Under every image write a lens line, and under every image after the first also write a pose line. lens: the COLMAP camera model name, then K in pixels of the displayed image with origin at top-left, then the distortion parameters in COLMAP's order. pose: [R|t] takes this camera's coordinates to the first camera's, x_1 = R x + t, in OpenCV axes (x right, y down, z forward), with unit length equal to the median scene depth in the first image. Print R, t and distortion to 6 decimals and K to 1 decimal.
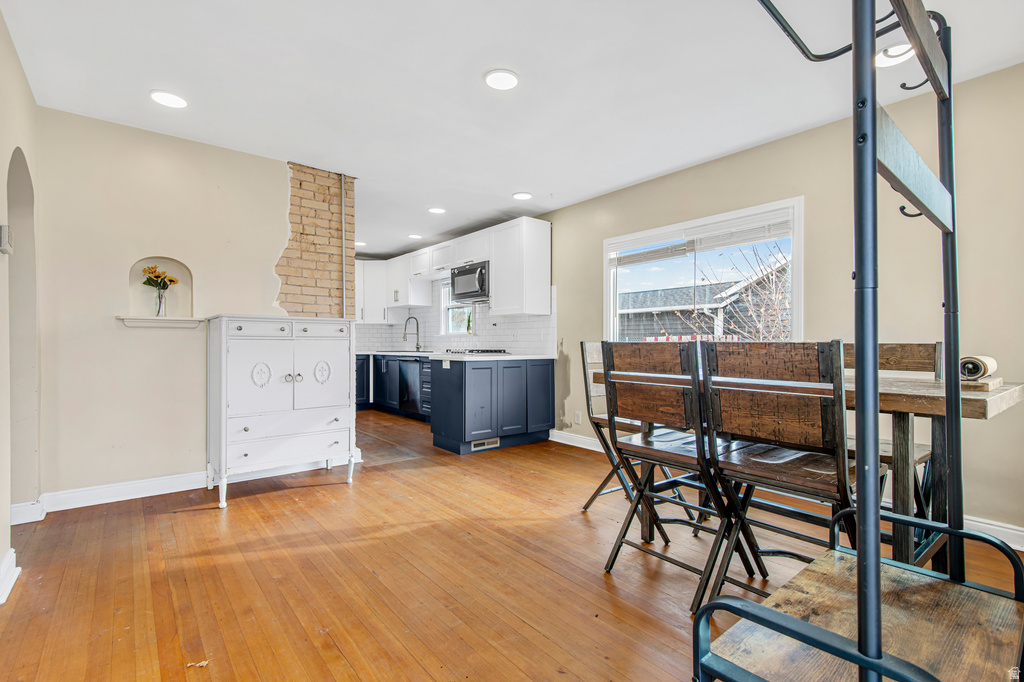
lens RADIAL K [[463.7, 0, 510.8], [0, 463.7, 349.7], [0, 0, 1]] dist [0.017886, -0.003228]
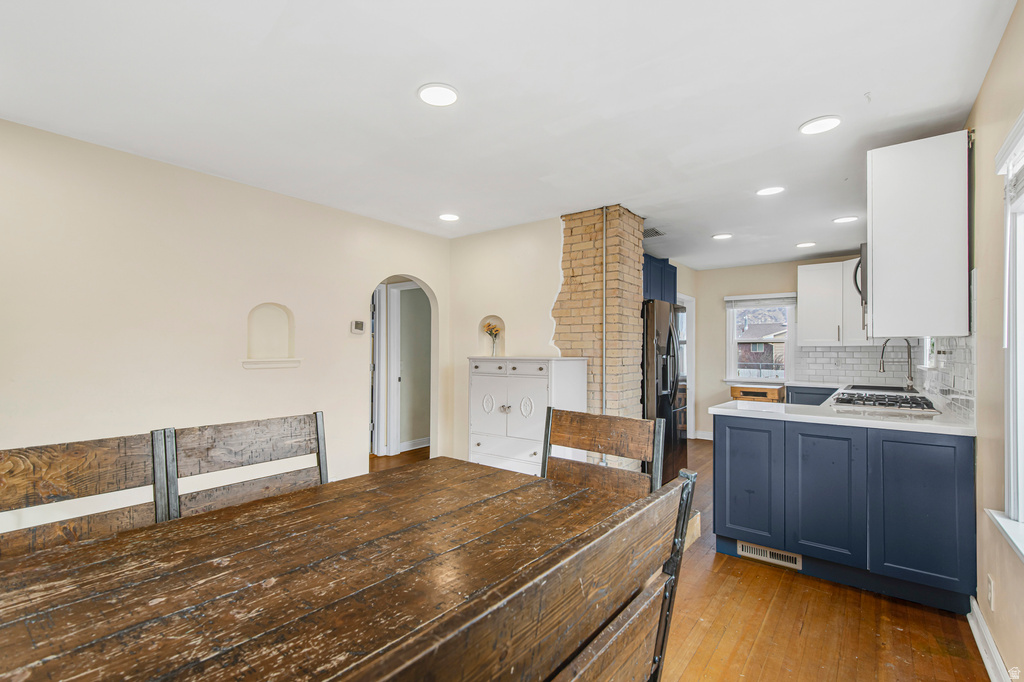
lens RADIAL K [[463.7, 0, 504.2], [0, 463.7, 350.2], [0, 0, 1]] dist [0.017886, -0.003228]
pose [[0.207465, -0.002771, -0.978239, 0.416109], [-0.016267, 0.999848, -0.006283, -0.049945], [0.978107, 0.017216, 0.207388, 0.453820]]
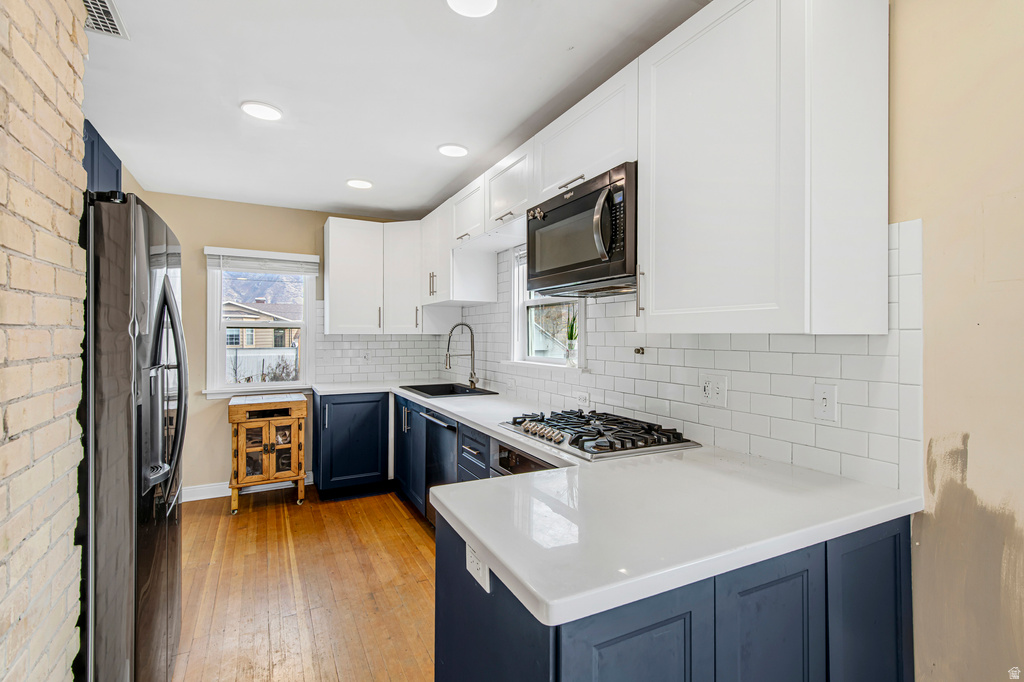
lens RADIAL K [[463.7, 0, 510.6], [0, 463.7, 333.9], [0, 0, 1]] dist [0.017886, -0.003228]
pose [[0.977937, -0.000357, -0.208898, -0.065257], [-0.002723, 0.999892, -0.014455, -0.068769], [0.208881, 0.014705, 0.977831, 0.670873]]
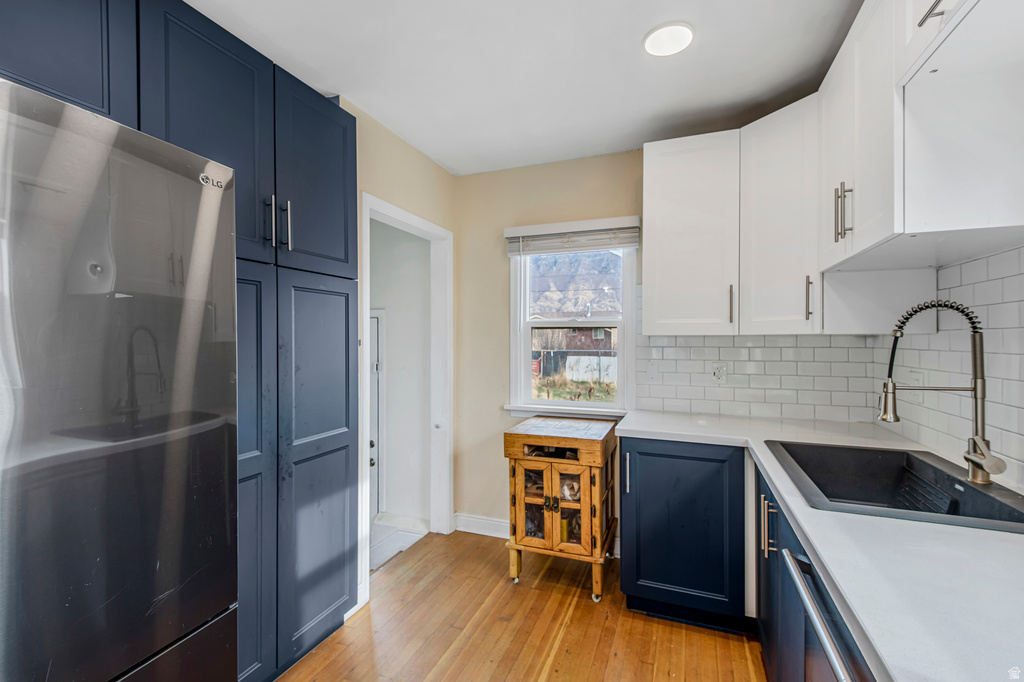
lens RADIAL K [[463.7, 0, 514.3], [0, 463.7, 337.4], [0, 0, 1]] dist [0.017886, -0.003228]
pose [[0.499010, -0.001243, -0.866595, -0.176734], [-0.011487, 0.999902, -0.008049, -0.070398], [0.866520, 0.013971, 0.498947, 1.012244]]
